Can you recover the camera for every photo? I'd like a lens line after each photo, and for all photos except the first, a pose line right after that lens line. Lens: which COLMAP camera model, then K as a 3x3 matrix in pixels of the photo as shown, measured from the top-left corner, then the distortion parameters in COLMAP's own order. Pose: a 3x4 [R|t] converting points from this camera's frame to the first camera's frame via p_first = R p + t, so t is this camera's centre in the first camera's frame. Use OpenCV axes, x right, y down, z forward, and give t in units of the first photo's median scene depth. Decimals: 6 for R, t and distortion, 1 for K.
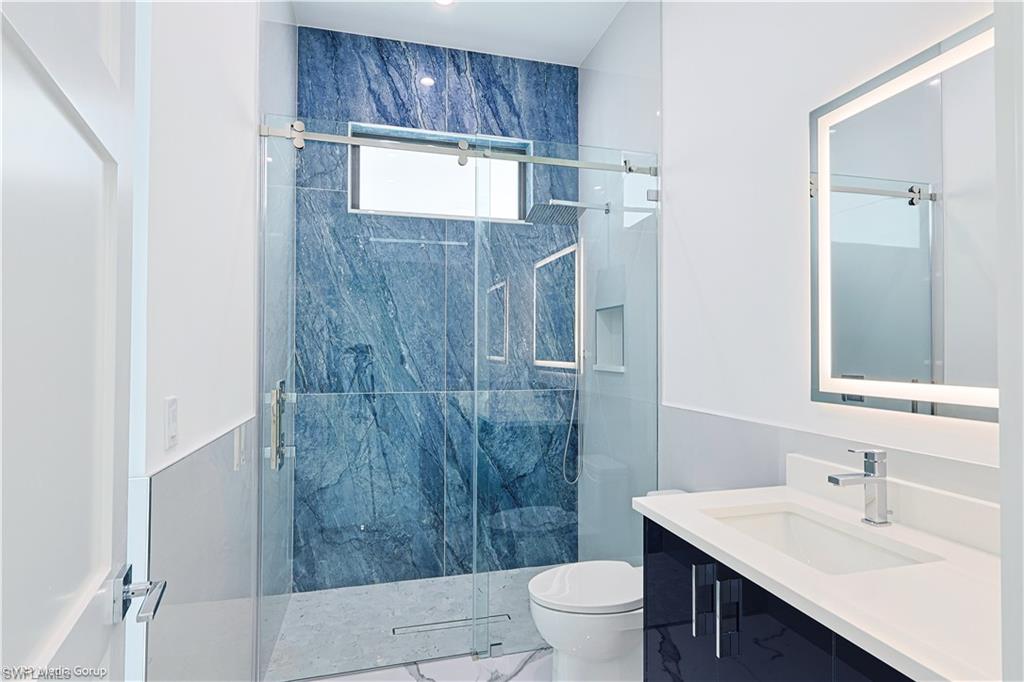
lens RADIAL K [[529.1, 0, 515.8], [0, 529.1, 346.6], [0, 0, 1]] dist [0.000100, 0.000464]
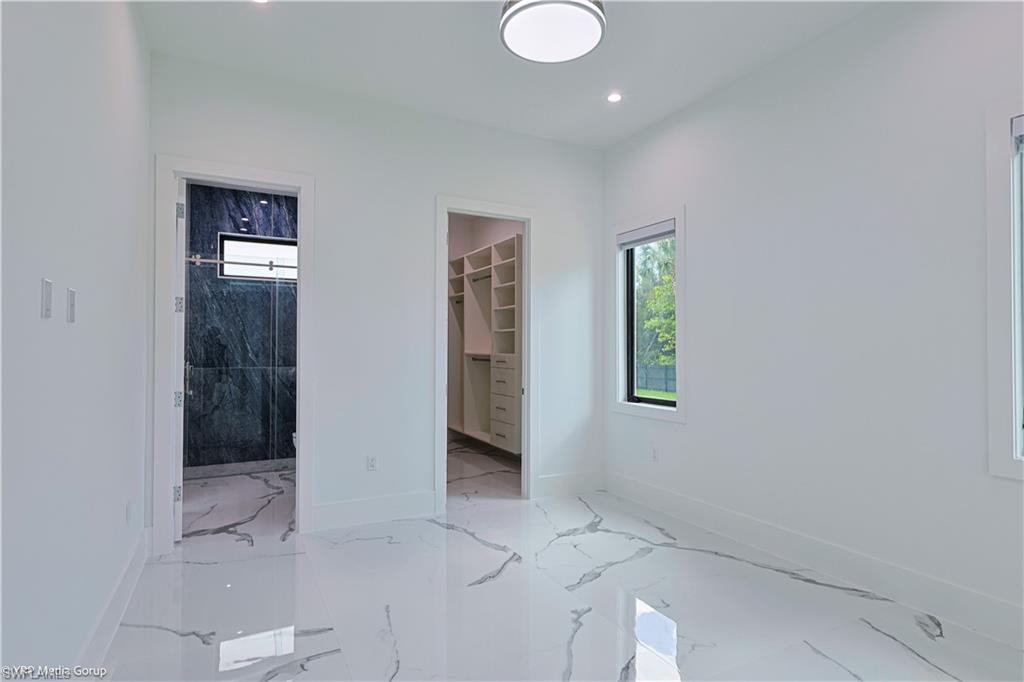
lens RADIAL K [[529.1, 0, 514.7], [0, 529.1, 345.5], [0, 0, 1]] dist [0.000100, 0.000464]
pose [[0.975203, 0.002199, 0.221301, 0.328067], [-0.001888, 0.999997, -0.001619, 0.003911], [-0.221304, 0.001161, 0.975204, -1.173336]]
